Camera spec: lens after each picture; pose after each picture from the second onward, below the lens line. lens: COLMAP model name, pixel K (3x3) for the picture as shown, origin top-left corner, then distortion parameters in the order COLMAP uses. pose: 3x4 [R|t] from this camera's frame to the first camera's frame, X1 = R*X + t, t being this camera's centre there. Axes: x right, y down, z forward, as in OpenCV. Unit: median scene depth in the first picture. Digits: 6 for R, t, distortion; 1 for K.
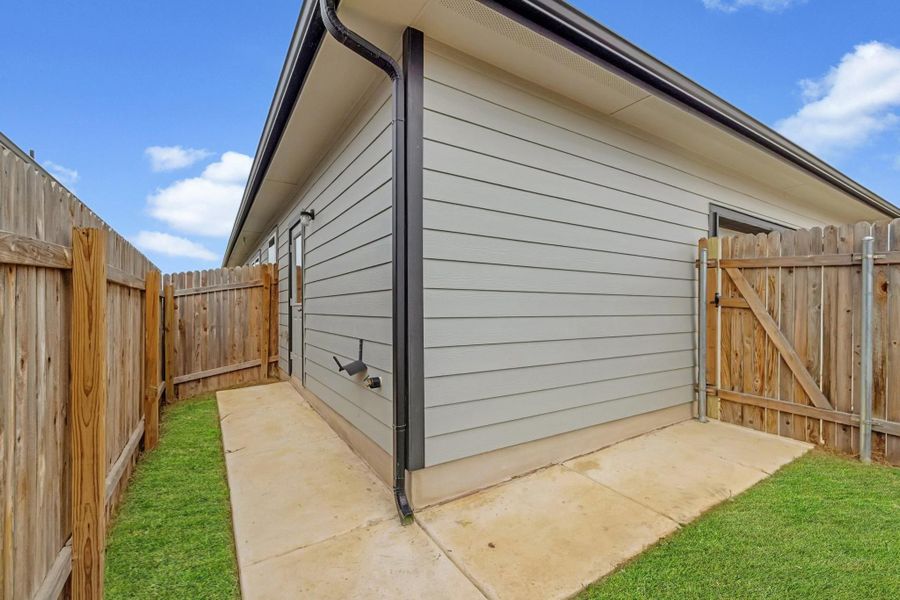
lens RADIAL K [[385.0, 0, 449.3], [0, 385.0, 304.1], [0, 0, 1]] dist [0.000086, -0.000067]
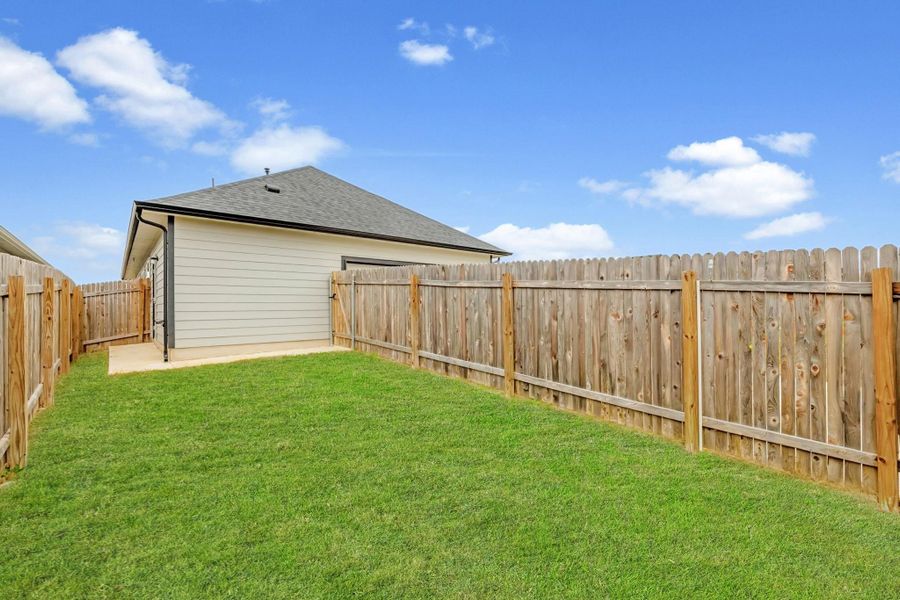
lens RADIAL K [[377.4, 0, 443.2], [0, 377.4, 298.3], [0, 0, 1]] dist [-0.000123, -0.000194]
pose [[0.987648, -0.007183, 0.156524, 0.677162], [0.009574, 0.999849, -0.014524, 0.028301], [-0.156396, 0.015843, 0.987567, -1.015663]]
